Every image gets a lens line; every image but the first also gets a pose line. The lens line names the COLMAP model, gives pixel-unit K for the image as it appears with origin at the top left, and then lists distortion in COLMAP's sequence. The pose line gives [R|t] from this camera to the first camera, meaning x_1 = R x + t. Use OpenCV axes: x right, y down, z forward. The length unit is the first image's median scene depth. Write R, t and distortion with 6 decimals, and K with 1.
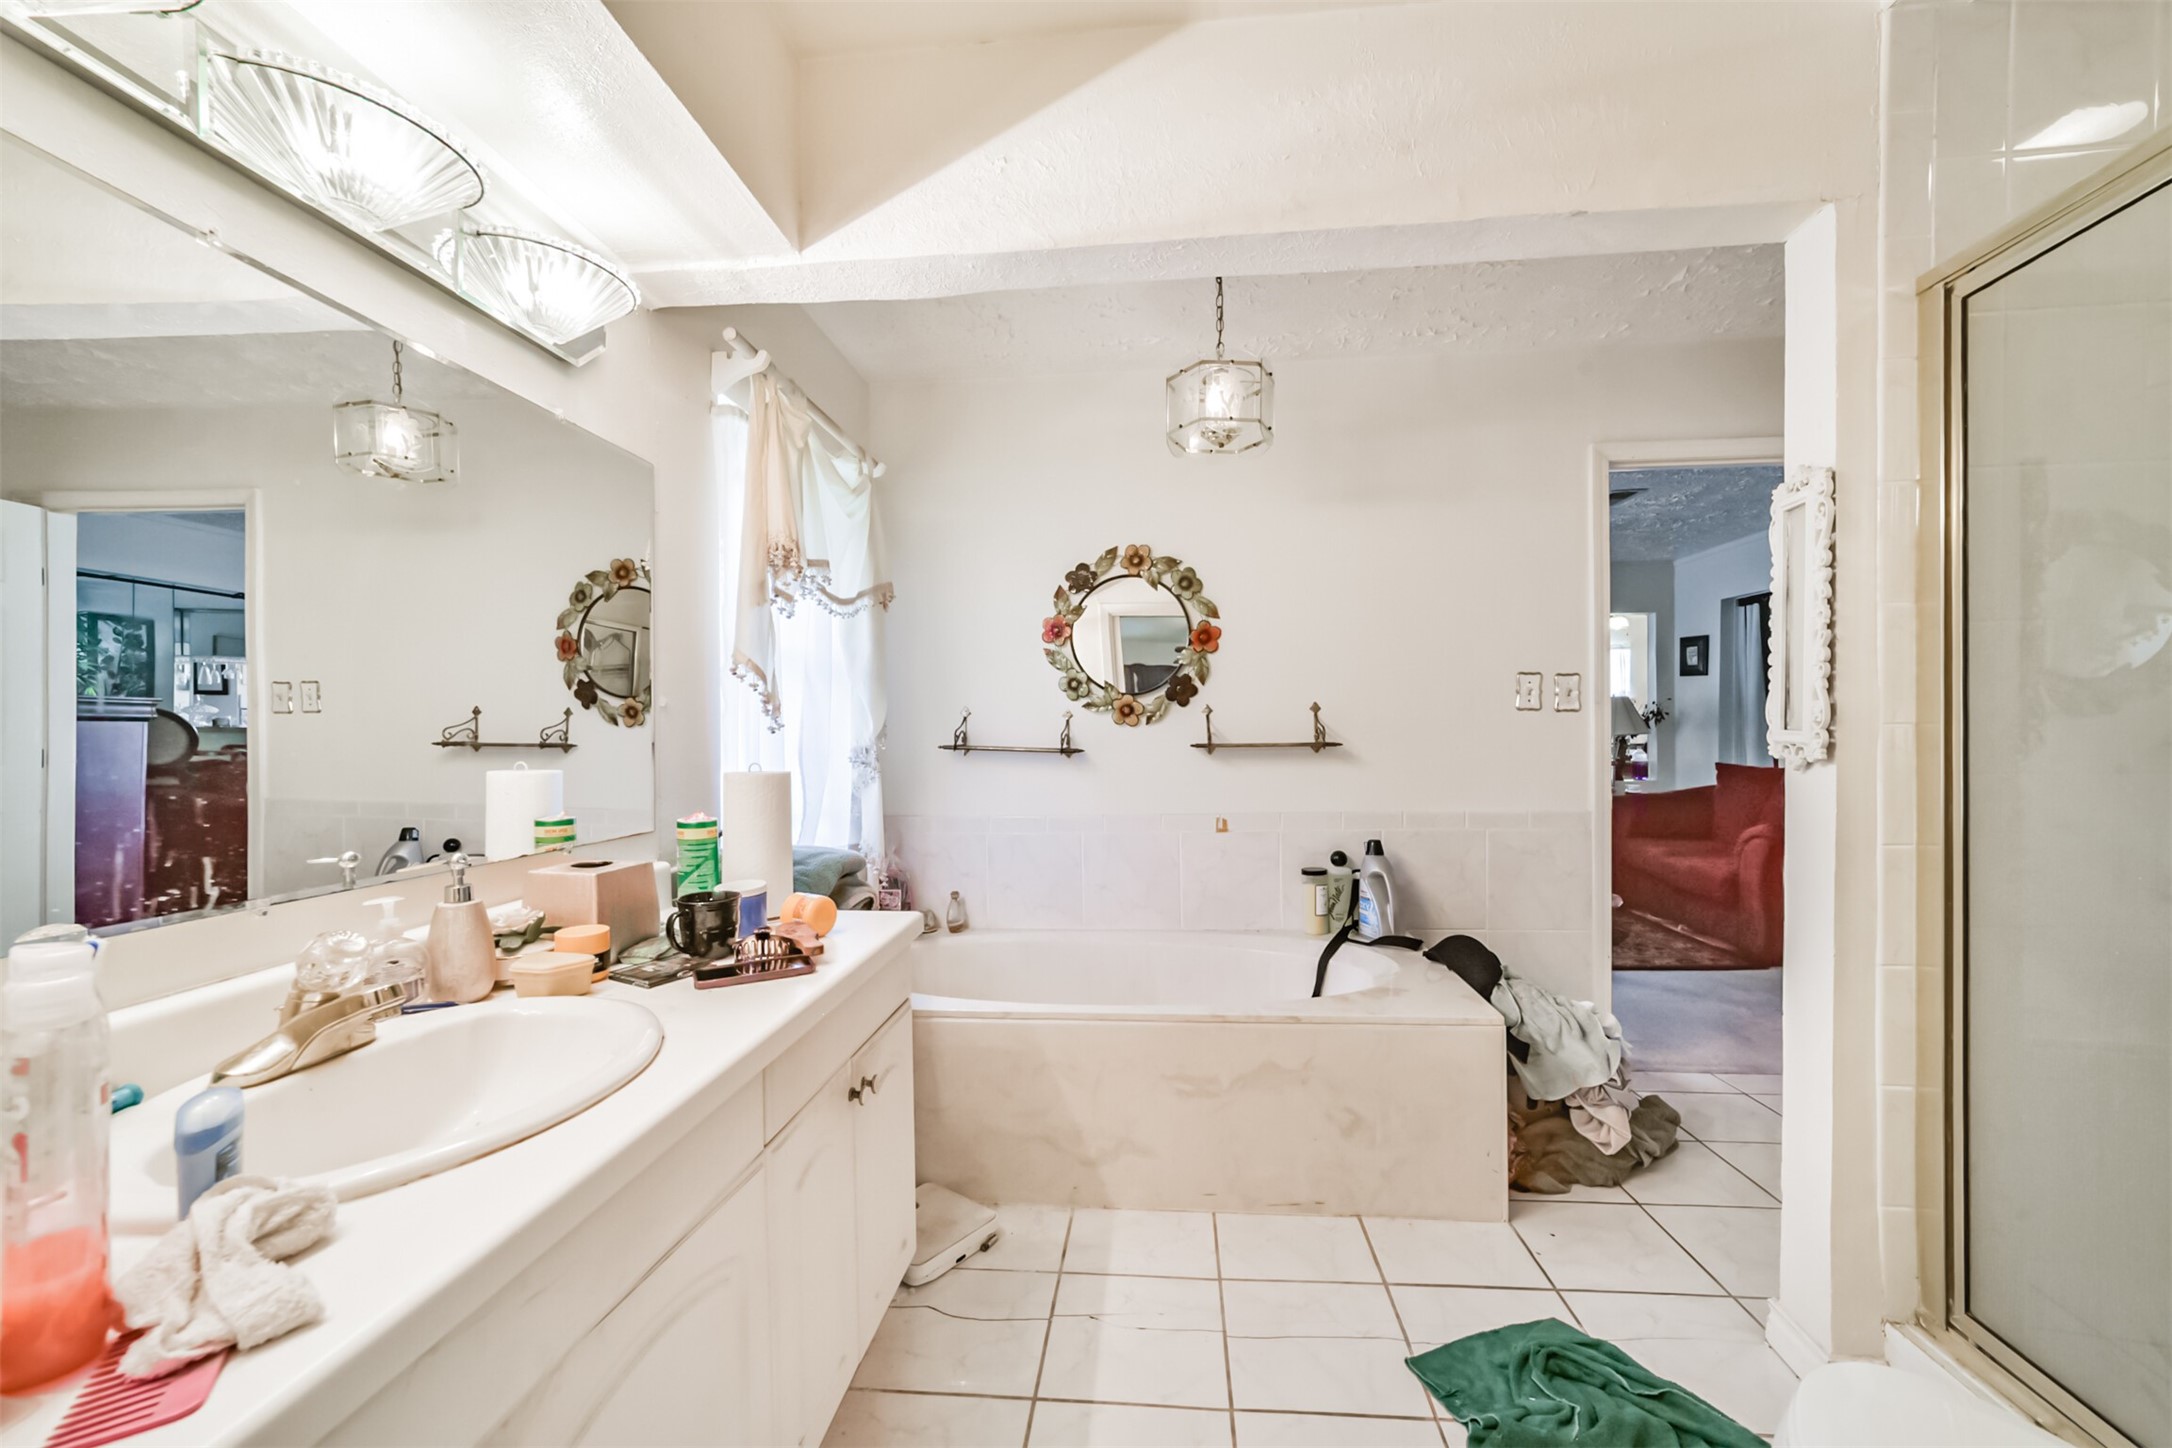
lens RADIAL K [[863.0, 0, 1092.1], [0, 863.0, 729.2], [0, 0, 1]] dist [-0.033650, 0.011972]
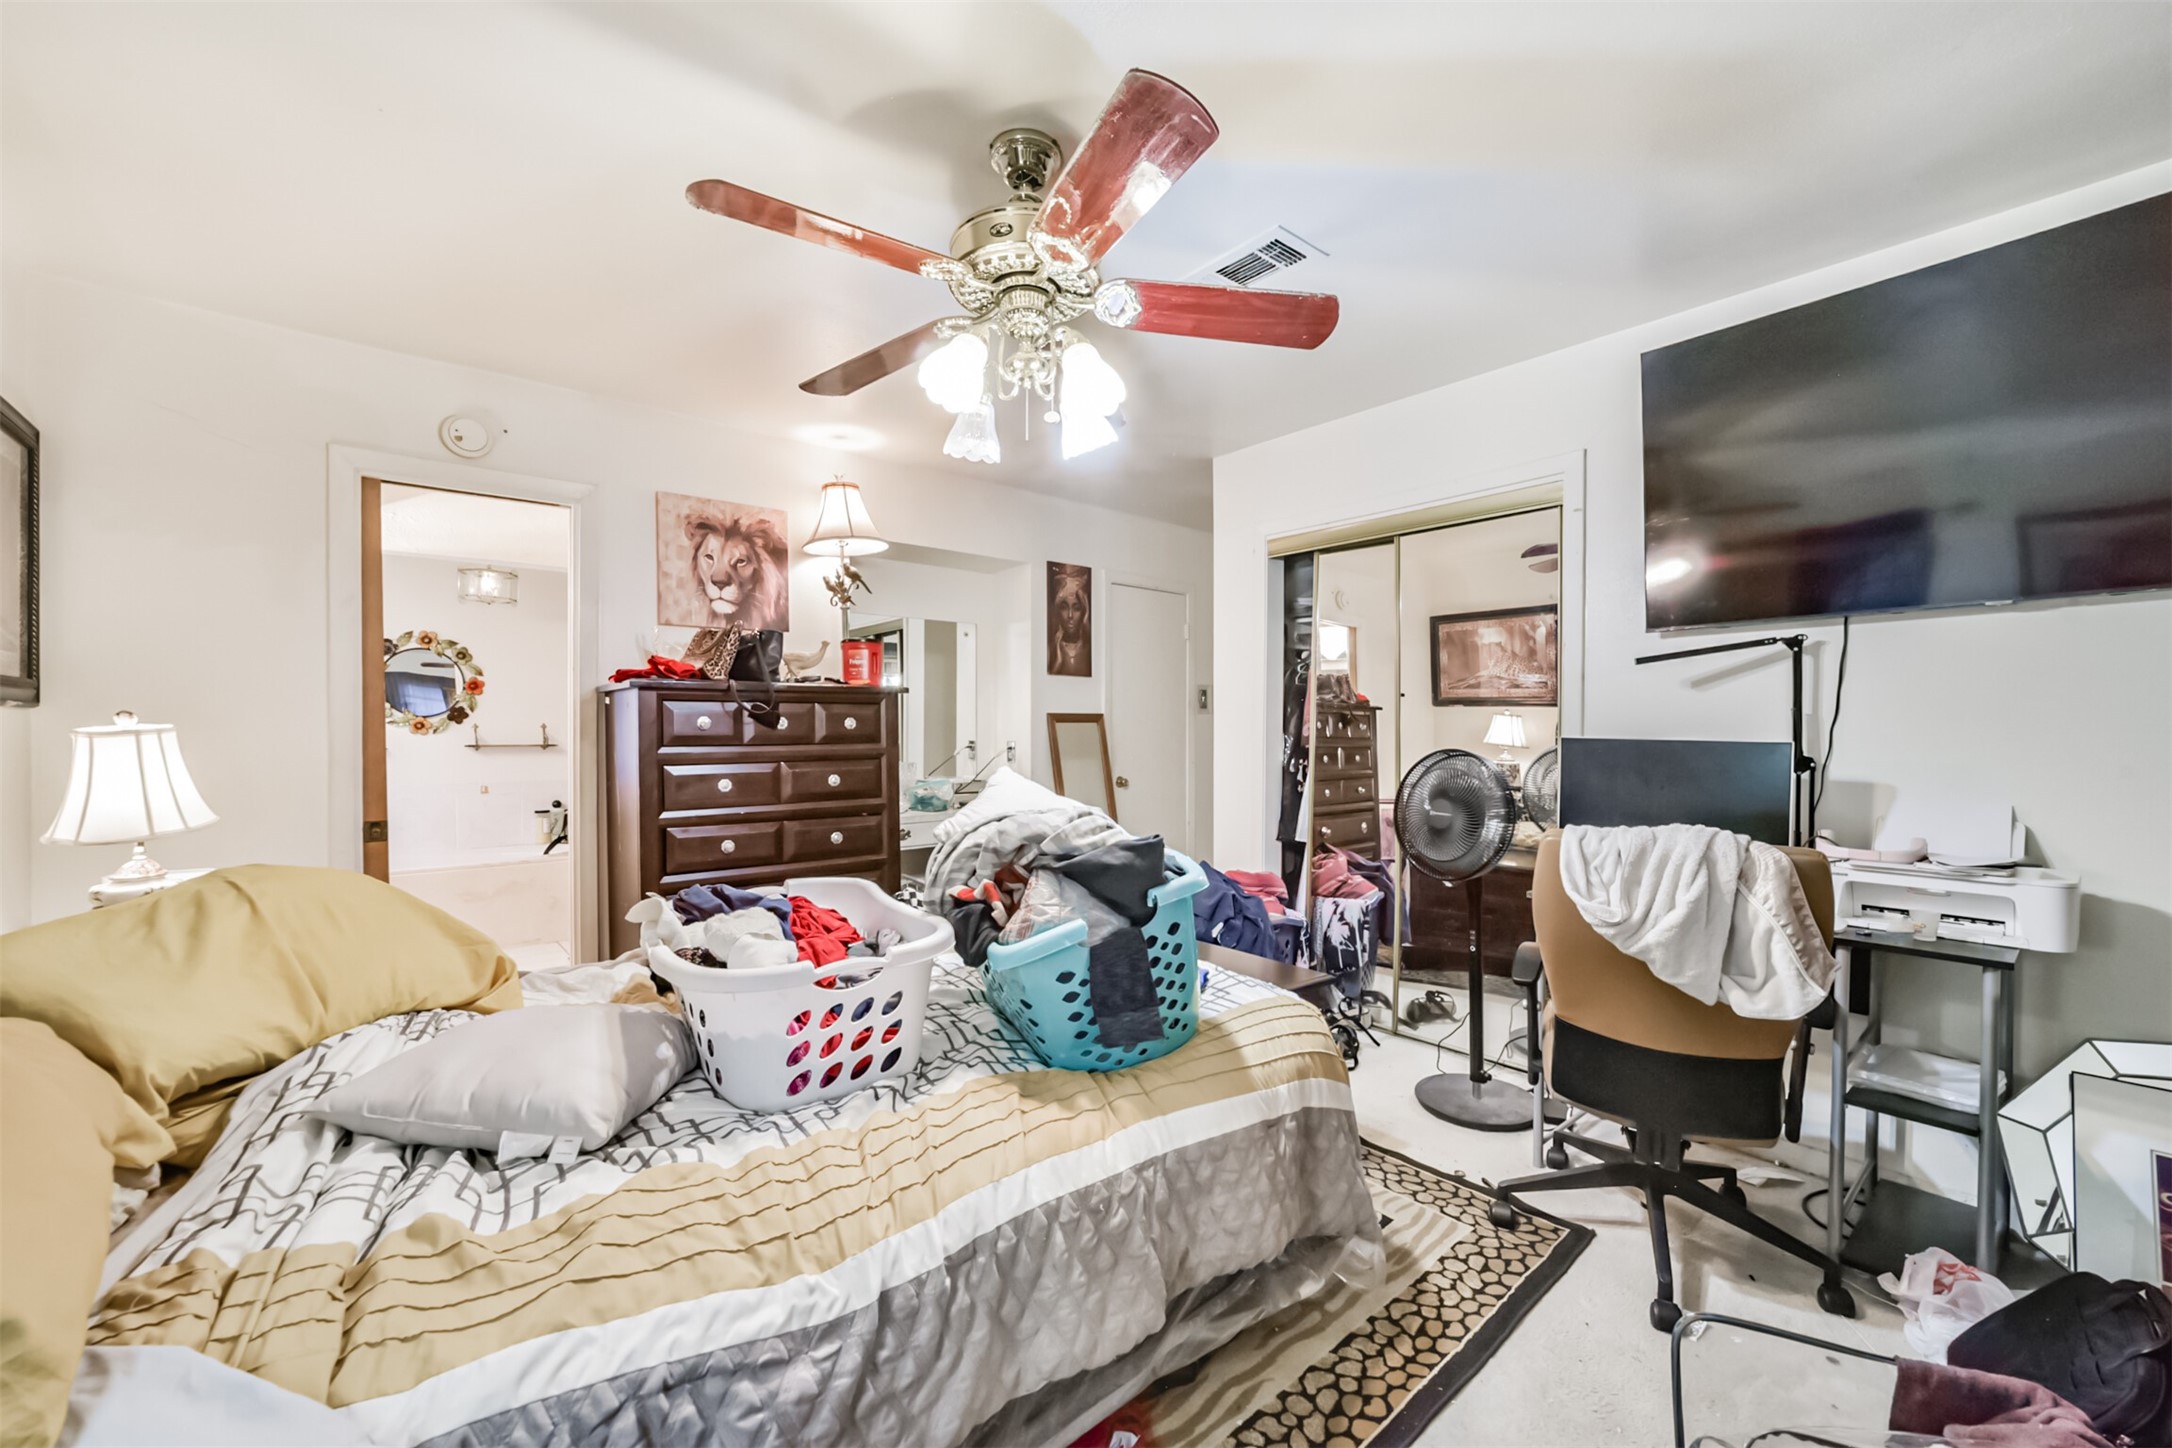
lens RADIAL K [[850.3, 0, 1097.1], [0, 850.3, 737.0], [0, 0, 1]] dist [-0.026732, 0.010595]
pose [[0.699855, 0.005401, 0.714265, -0.230274], [-0.010010, 0.999947, 0.002247, -0.018534], [-0.714215, -0.008722, 0.699872, -1.262718]]
